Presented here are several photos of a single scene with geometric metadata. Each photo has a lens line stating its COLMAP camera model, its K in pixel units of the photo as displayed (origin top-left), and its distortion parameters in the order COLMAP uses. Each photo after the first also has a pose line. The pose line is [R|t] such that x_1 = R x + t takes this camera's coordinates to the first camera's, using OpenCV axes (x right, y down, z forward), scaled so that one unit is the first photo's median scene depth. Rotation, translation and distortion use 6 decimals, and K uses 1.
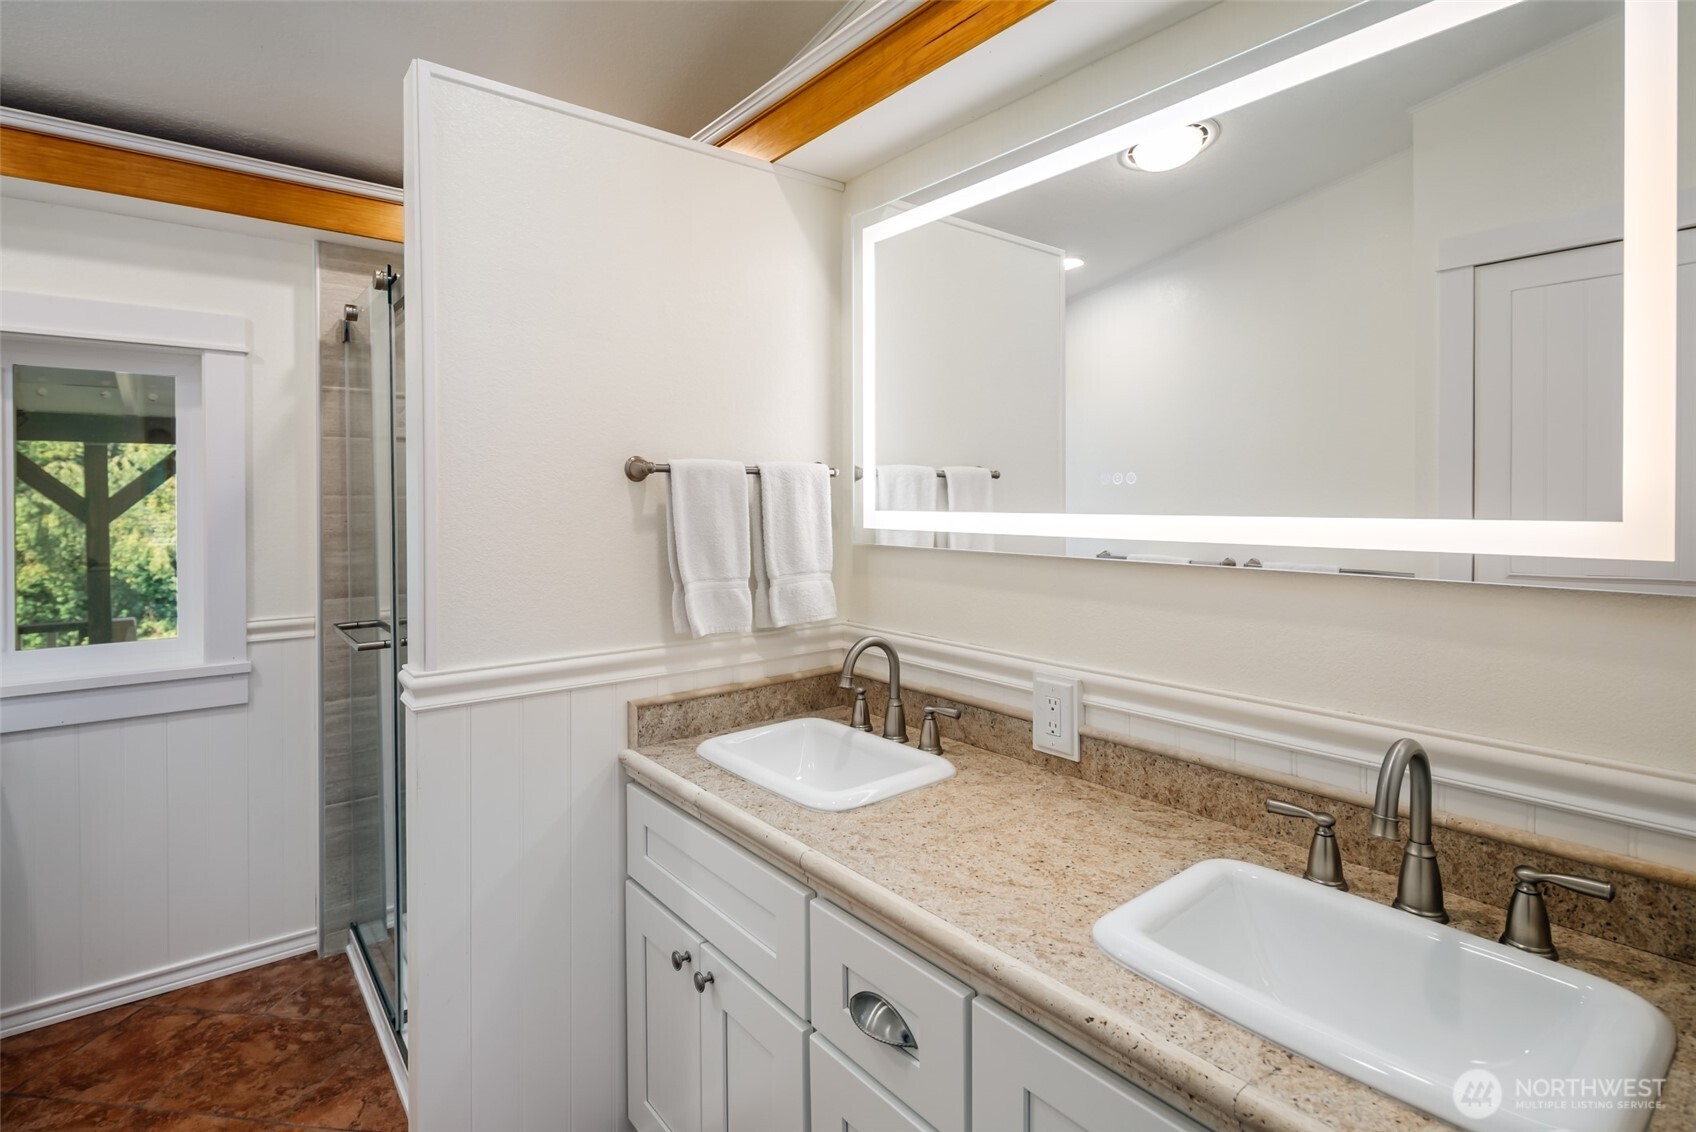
lens RADIAL K [[835.5, 0, 837.8], [0, 835.5, 506.1], [0, 0, 1]] dist [0.003736, -0.003701]
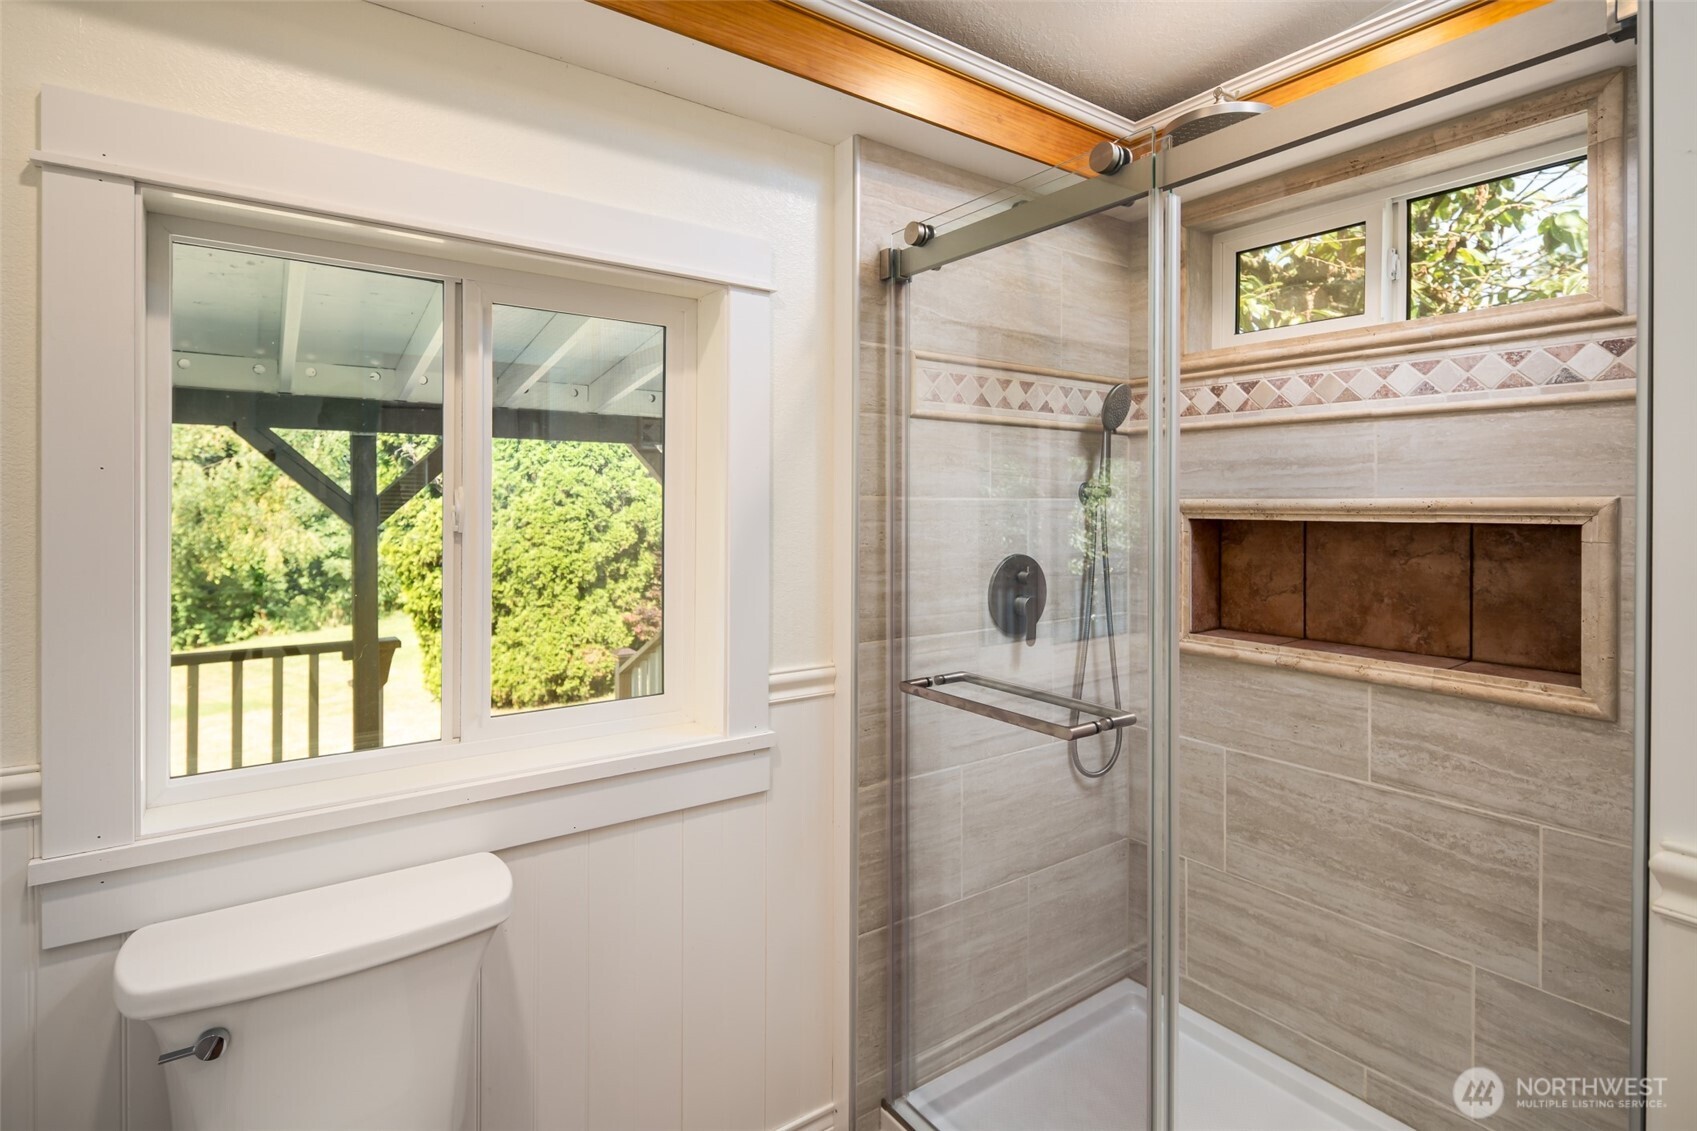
lens RADIAL K [[836.0, 0, 857.4], [0, 836.0, 510.3], [0, 0, 1]] dist [0.003736, -0.003701]
pose [[0.998643, 0.010197, -0.051072, -0.575494], [-0.010346, 0.999943, -0.002667, 0.001703], [0.051042, 0.003191, 0.998691, 0.290884]]
